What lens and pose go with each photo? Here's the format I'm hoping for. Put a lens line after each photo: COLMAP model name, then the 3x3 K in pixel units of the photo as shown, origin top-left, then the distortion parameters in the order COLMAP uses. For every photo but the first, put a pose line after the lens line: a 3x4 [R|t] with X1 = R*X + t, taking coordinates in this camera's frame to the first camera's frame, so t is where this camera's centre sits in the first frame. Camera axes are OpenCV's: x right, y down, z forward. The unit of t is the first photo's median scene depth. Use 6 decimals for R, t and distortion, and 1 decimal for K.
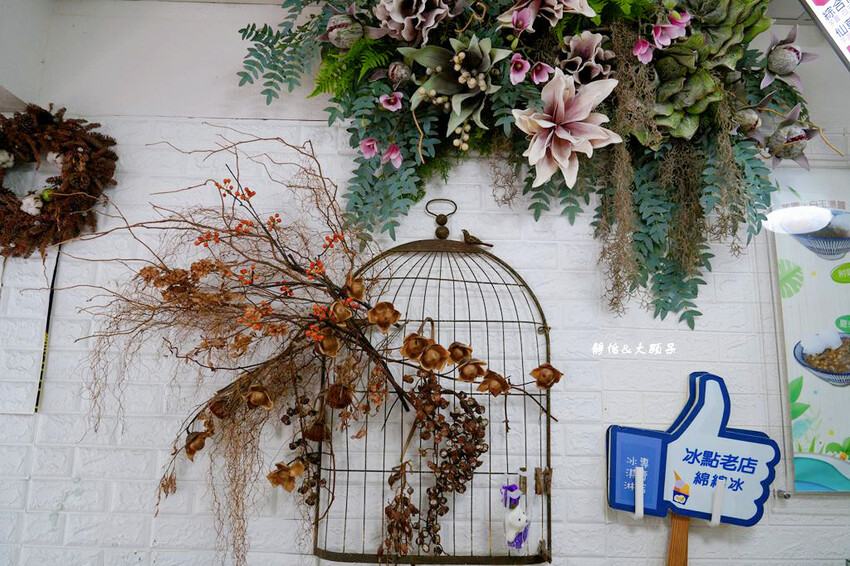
lens RADIAL K [[567.8, 0, 425.5], [0, 567.8, 285.4], [0, 0, 1]] dist [-0.011234, 0.001304]
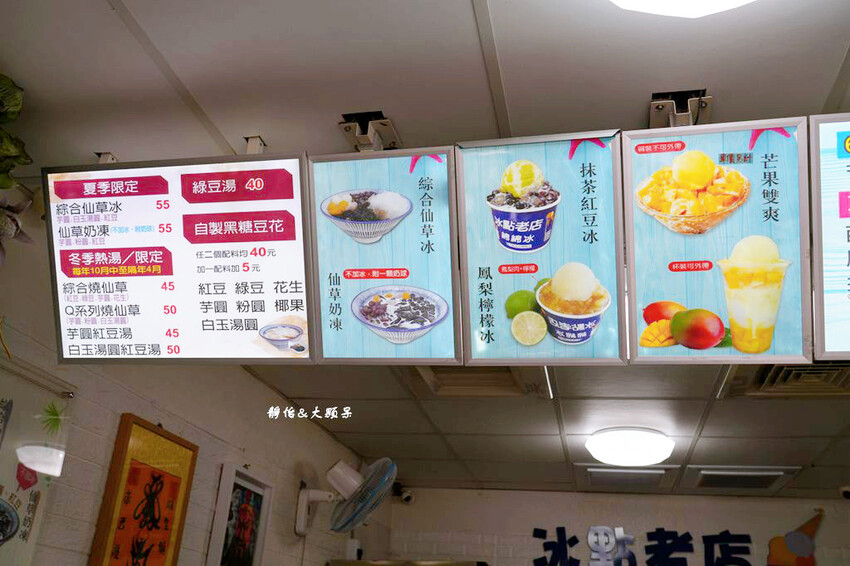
lens RADIAL K [[780.1, 0, 425.3], [0, 780.1, 282.4], [0, 0, 1]] dist [0.007448, 0.000000]
pose [[0.229799, 0.403787, 0.885522, -0.231892], [-0.212281, 0.908760, -0.359295, -0.031919], [-0.949805, -0.105414, 0.294548, 0.029795]]
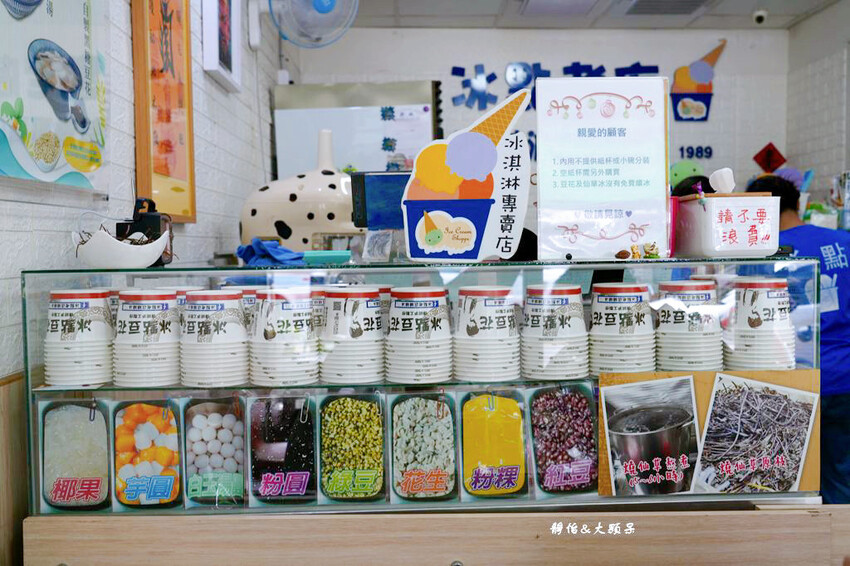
lens RADIAL K [[825.8, 0, 425.5], [0, 825.8, 283.2], [0, 0, 1]] dist [0.009081, 0.000000]
pose [[0.000198, -0.063887, 0.997957, -0.225767], [-0.155419, 0.985829, 0.063141, 0.357400], [-0.987849, -0.155114, -0.009734, 0.520132]]
